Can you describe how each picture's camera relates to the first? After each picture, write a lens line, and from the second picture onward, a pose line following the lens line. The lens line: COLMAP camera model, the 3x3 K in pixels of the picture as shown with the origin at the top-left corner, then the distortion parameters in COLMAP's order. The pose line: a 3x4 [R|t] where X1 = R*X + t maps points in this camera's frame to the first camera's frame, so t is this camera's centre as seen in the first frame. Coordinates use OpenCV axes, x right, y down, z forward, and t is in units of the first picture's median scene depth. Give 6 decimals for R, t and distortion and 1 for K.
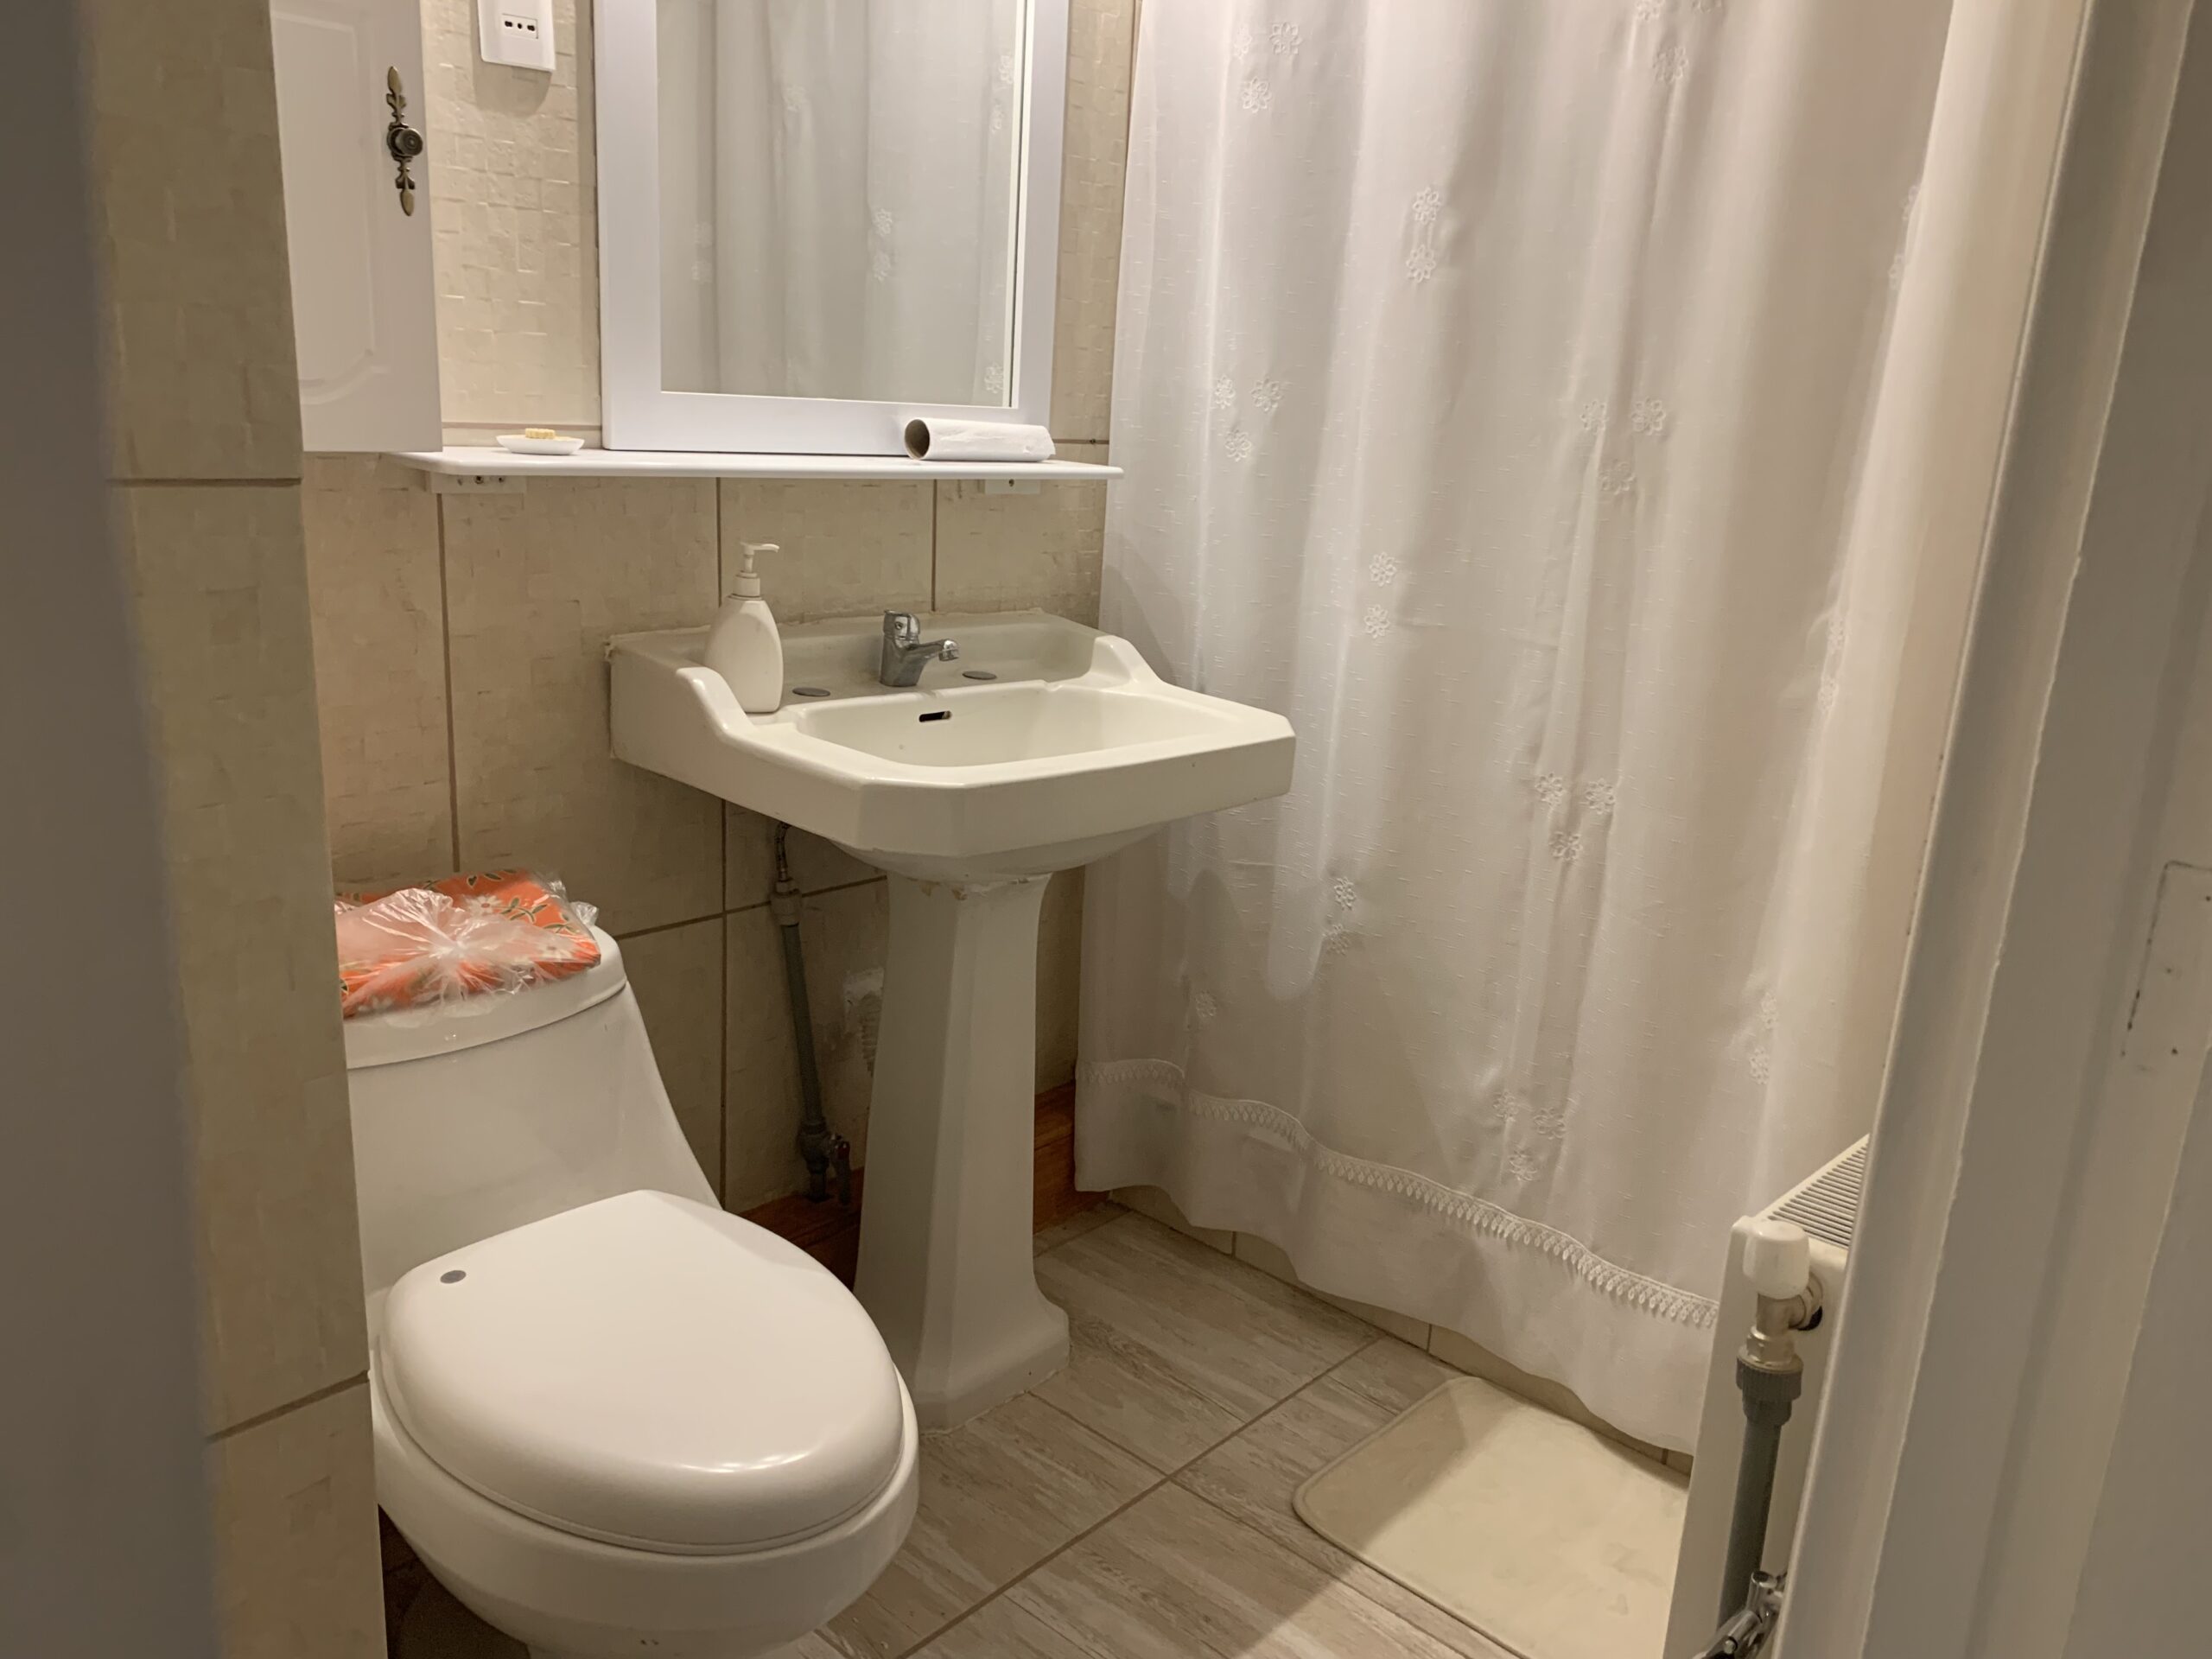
lens RADIAL K [[1691.7, 0, 1096.4], [0, 1691.7, 818.9], [0, 0, 1]] dist [0.070110, -0.079784]
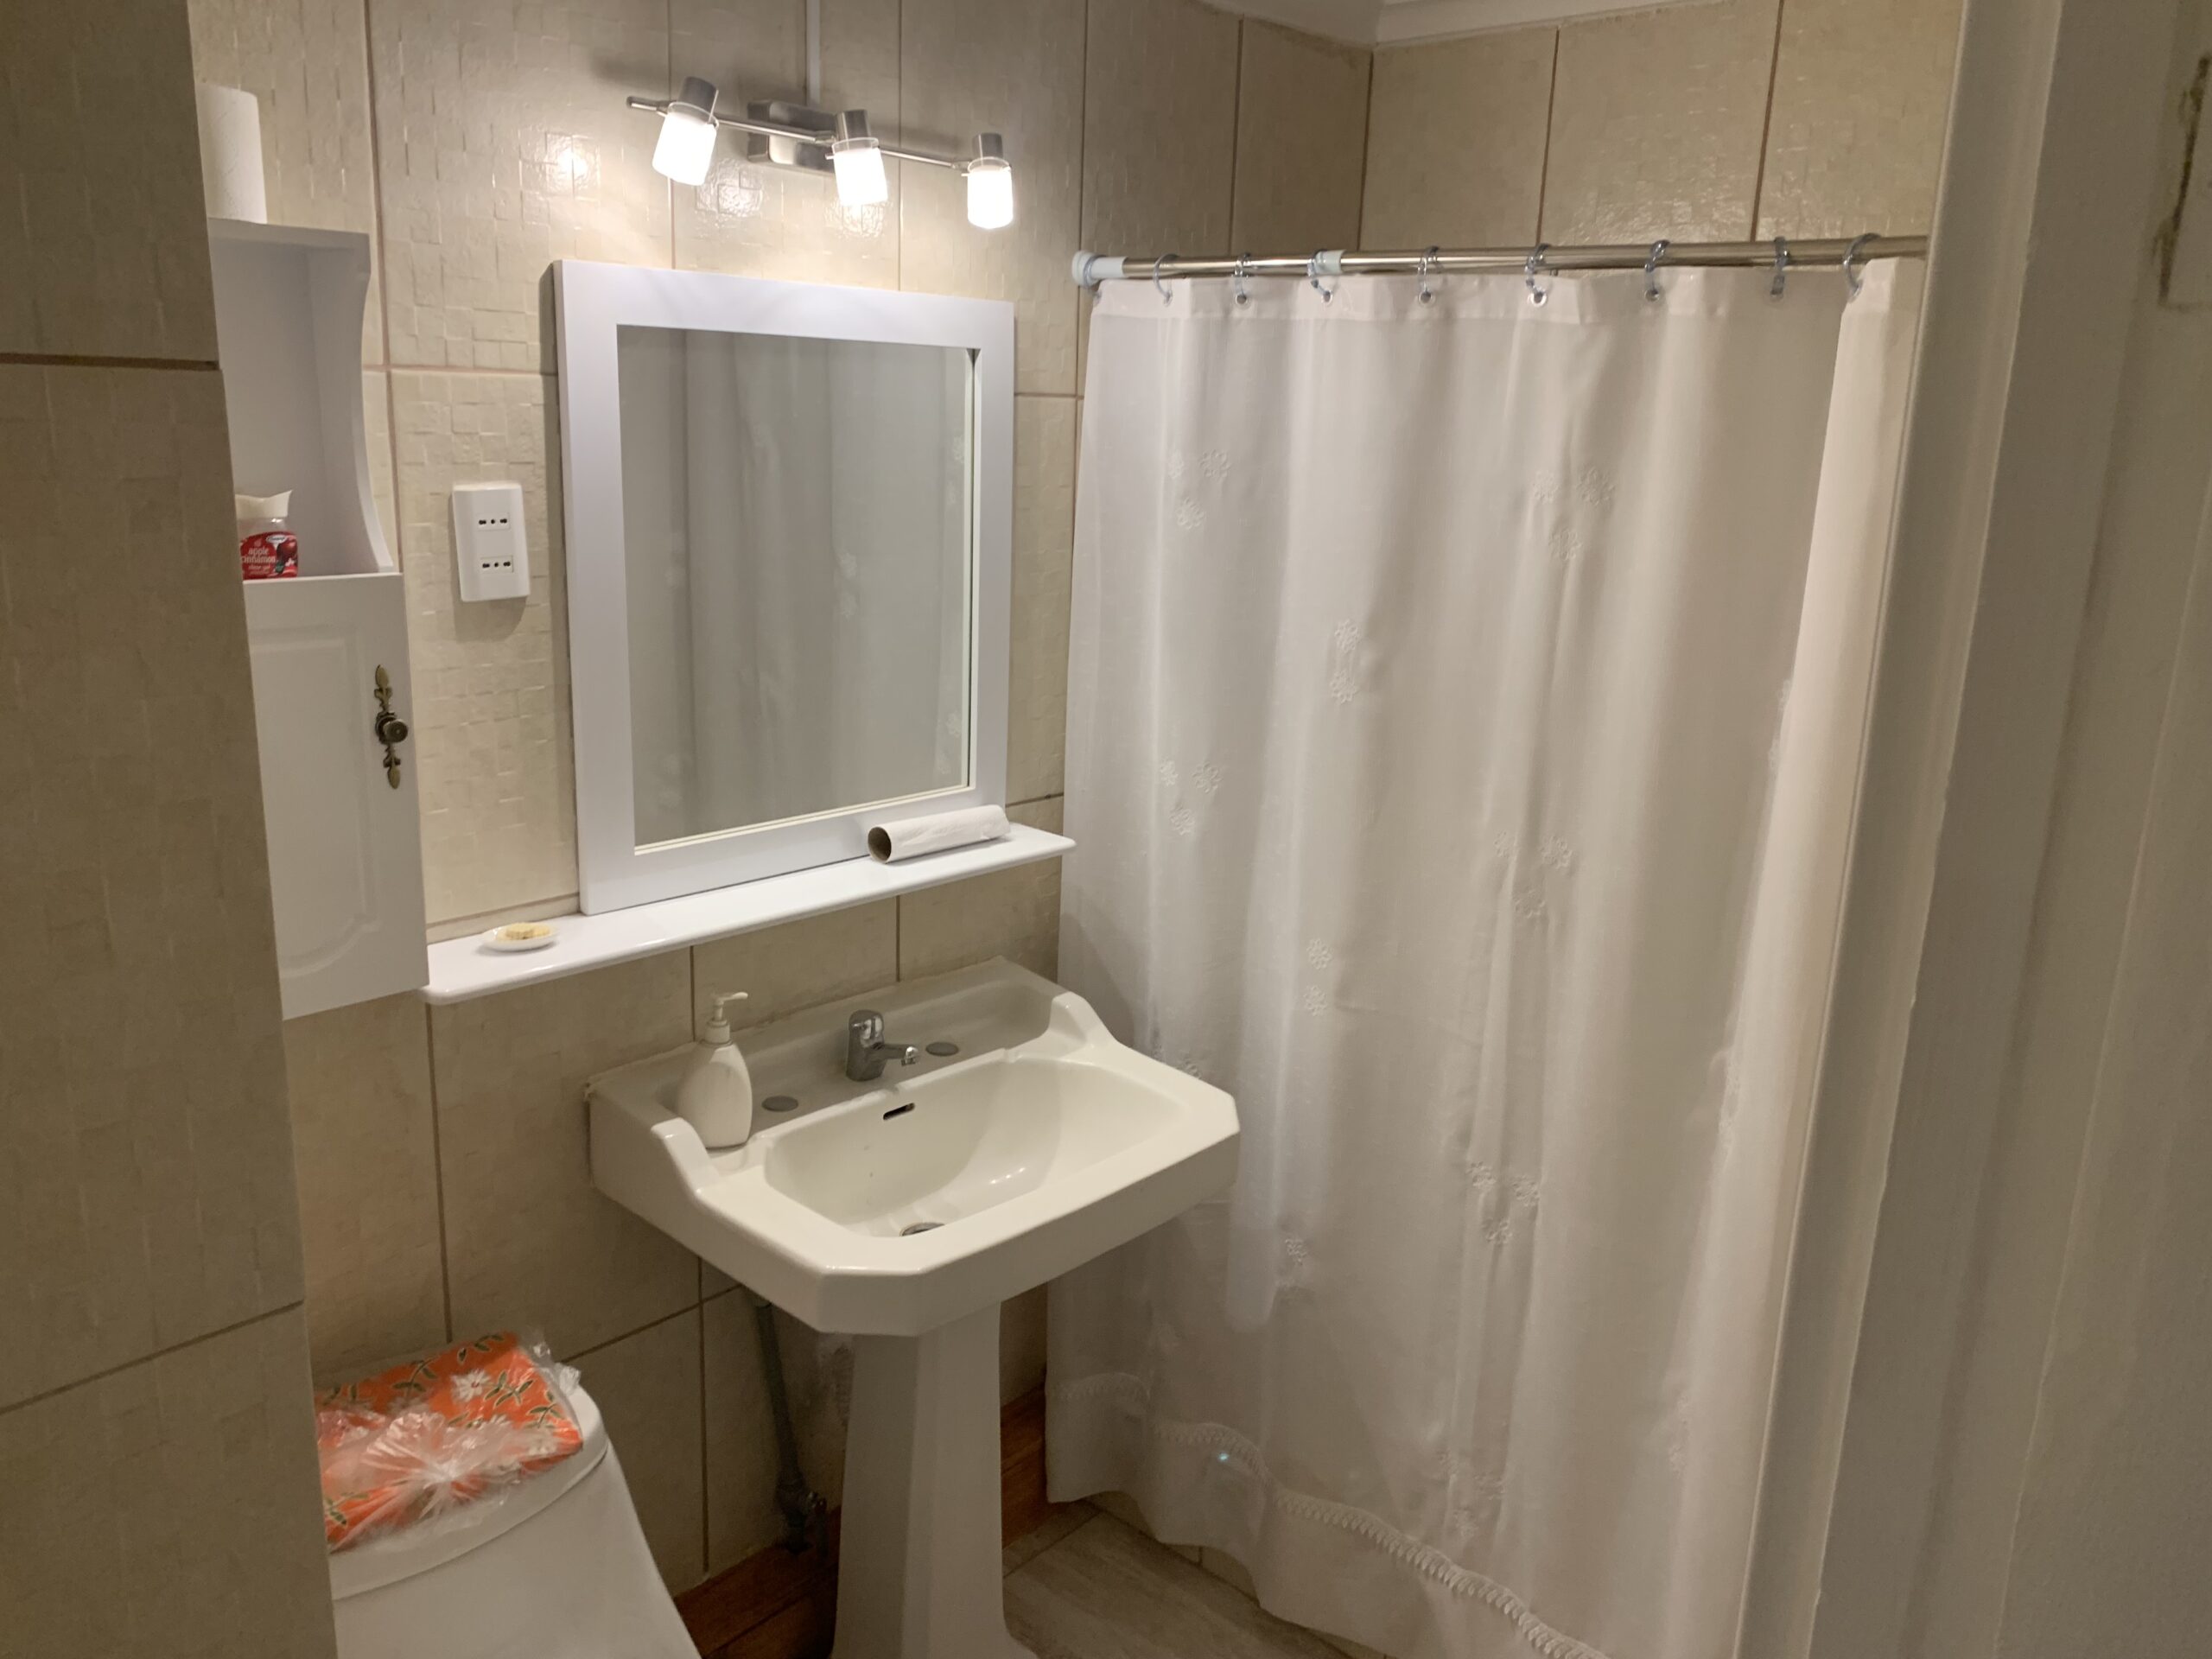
lens RADIAL K [[1693.7, 0, 1099.5], [0, 1693.7, 818.9], [0, 0, 1]] dist [0.186991, -0.498242]
pose [[0.999772, -0.021057, 0.003593, 0.030049], [0.021089, 0.999737, -0.009055, -0.231106], [-0.003402, 0.009129, 0.999953, -0.069540]]
